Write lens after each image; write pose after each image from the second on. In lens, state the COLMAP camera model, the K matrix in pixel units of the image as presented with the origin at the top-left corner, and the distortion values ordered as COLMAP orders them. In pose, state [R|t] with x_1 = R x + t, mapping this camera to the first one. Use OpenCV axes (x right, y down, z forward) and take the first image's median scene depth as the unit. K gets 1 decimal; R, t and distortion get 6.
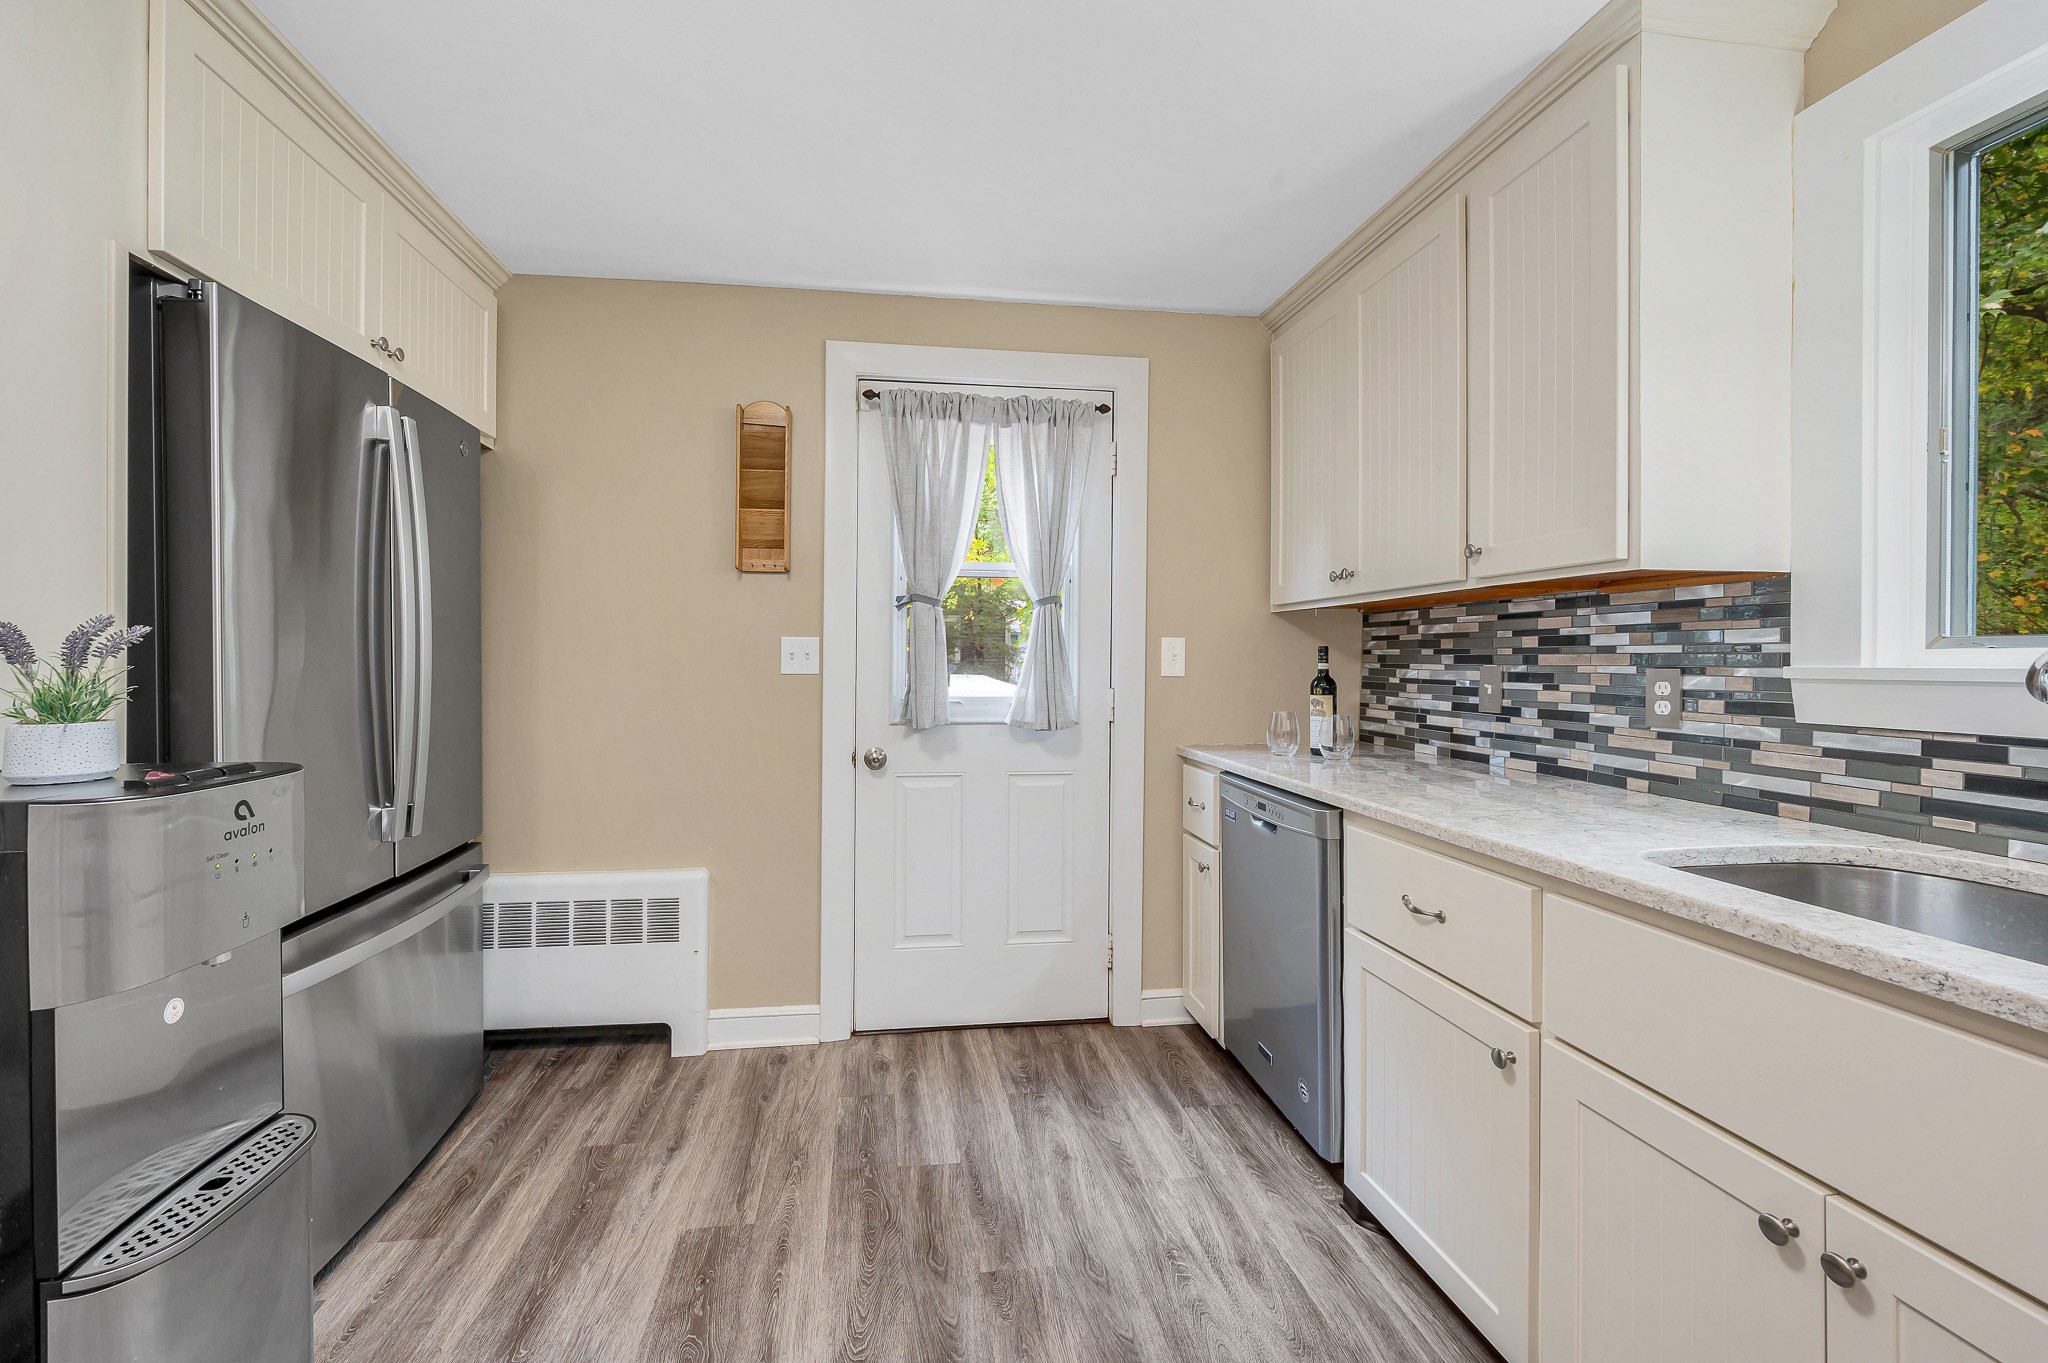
lens RADIAL K [[858.5, 0, 1063.9], [0, 858.5, 660.0], [0, 0, 1]] dist [0.000147, 0.000124]
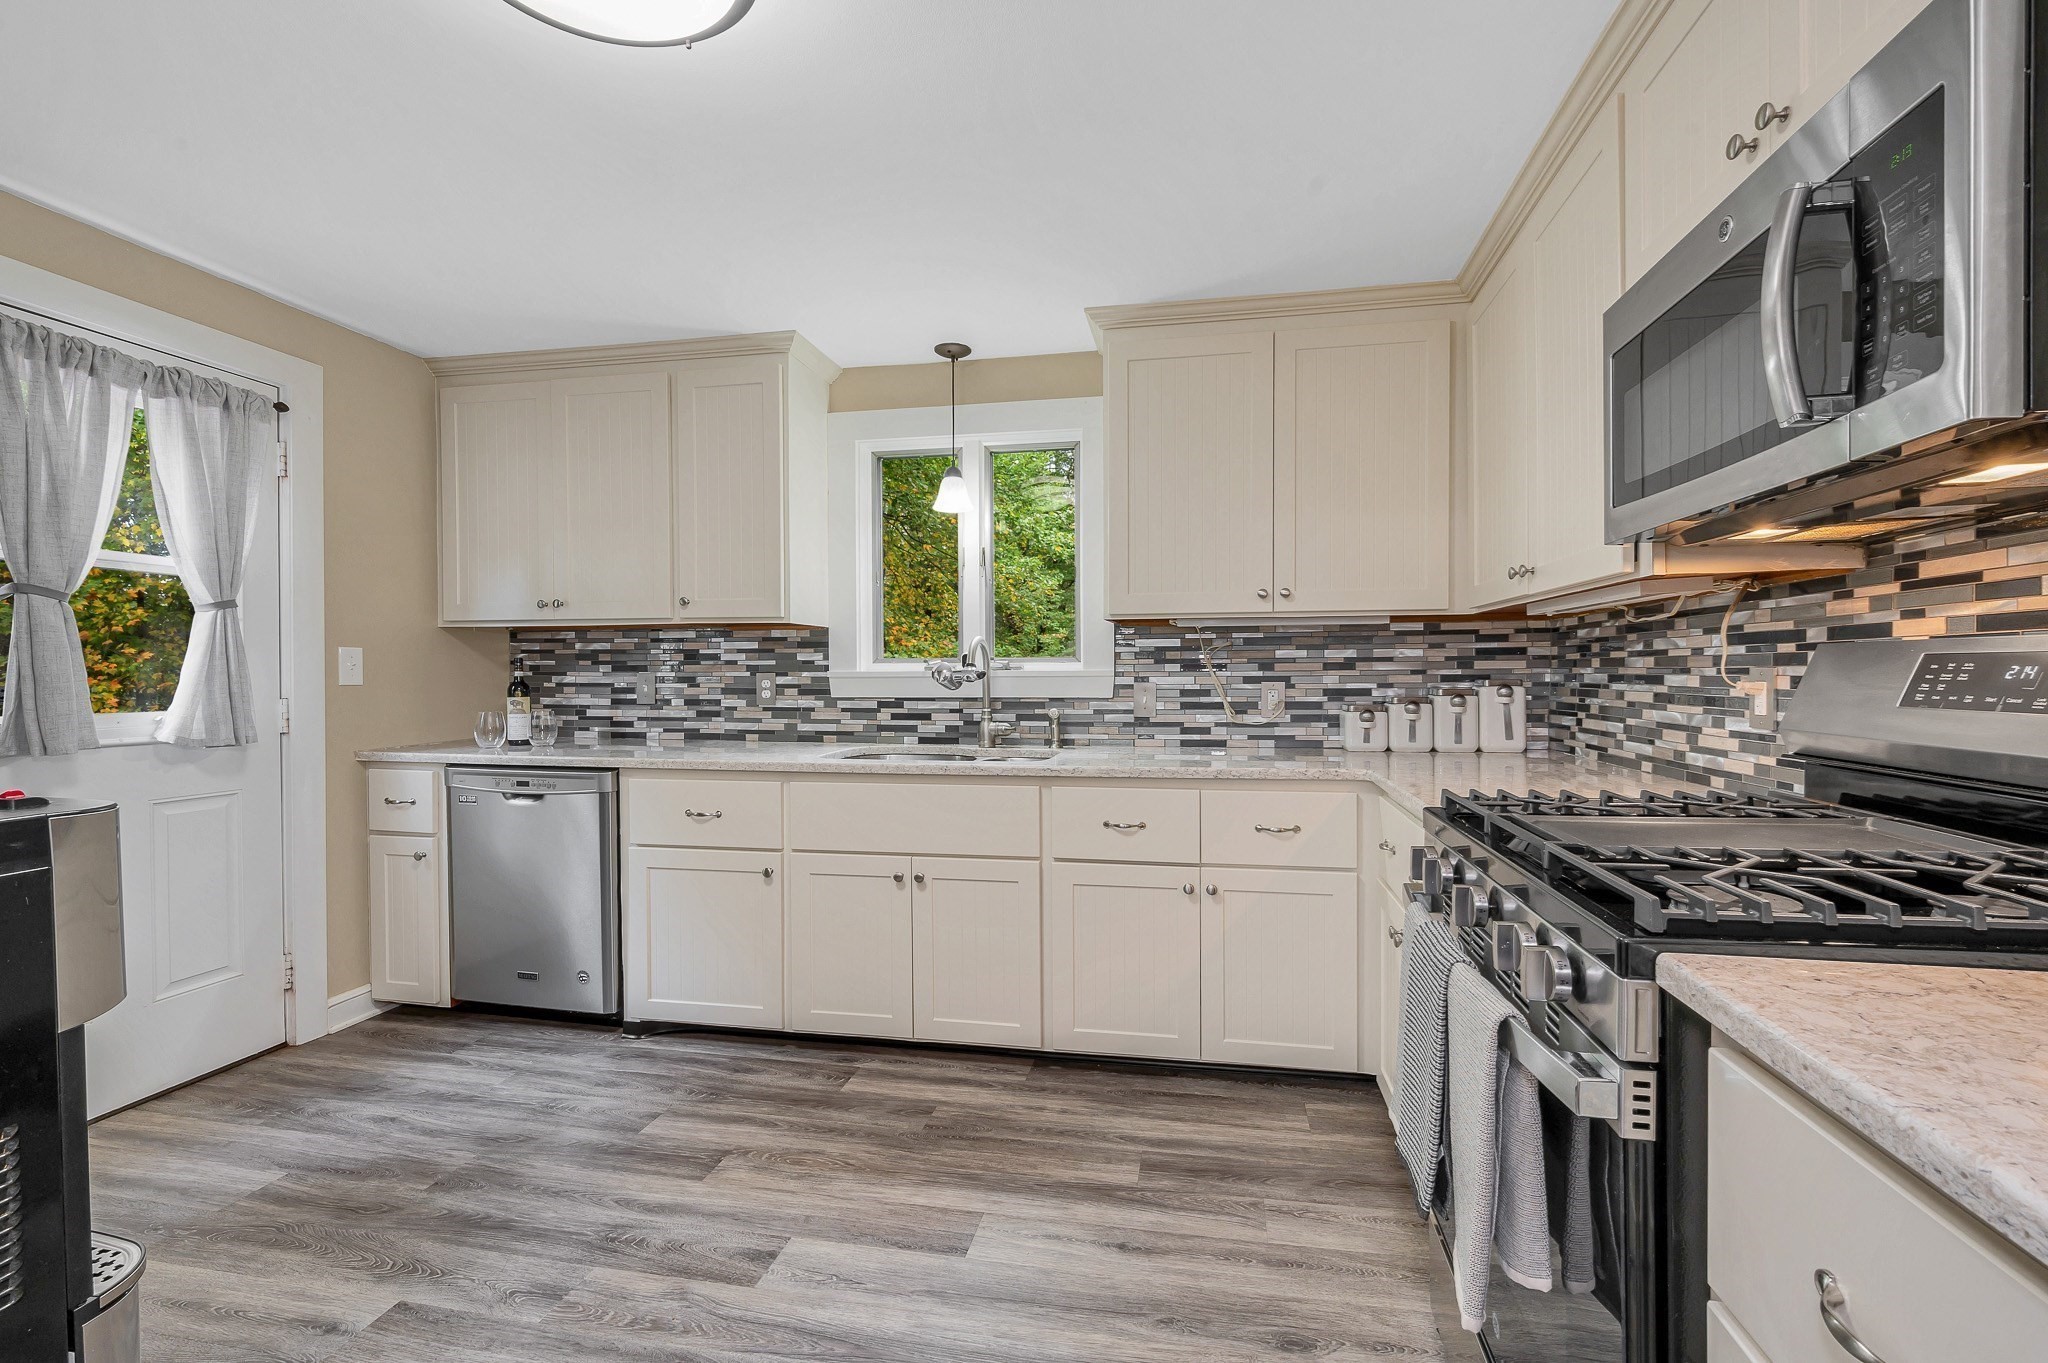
lens RADIAL K [[858.5, 0, 1063.9], [0, 858.5, 660.0], [0, 0, 1]] dist [0.000147, 0.000124]
pose [[0.300005, 0.009814, 0.953887, -0.732237], [0.002492, 0.999936, -0.011071, 0.003200], [-0.953934, 0.005698, 0.299962, -0.145442]]
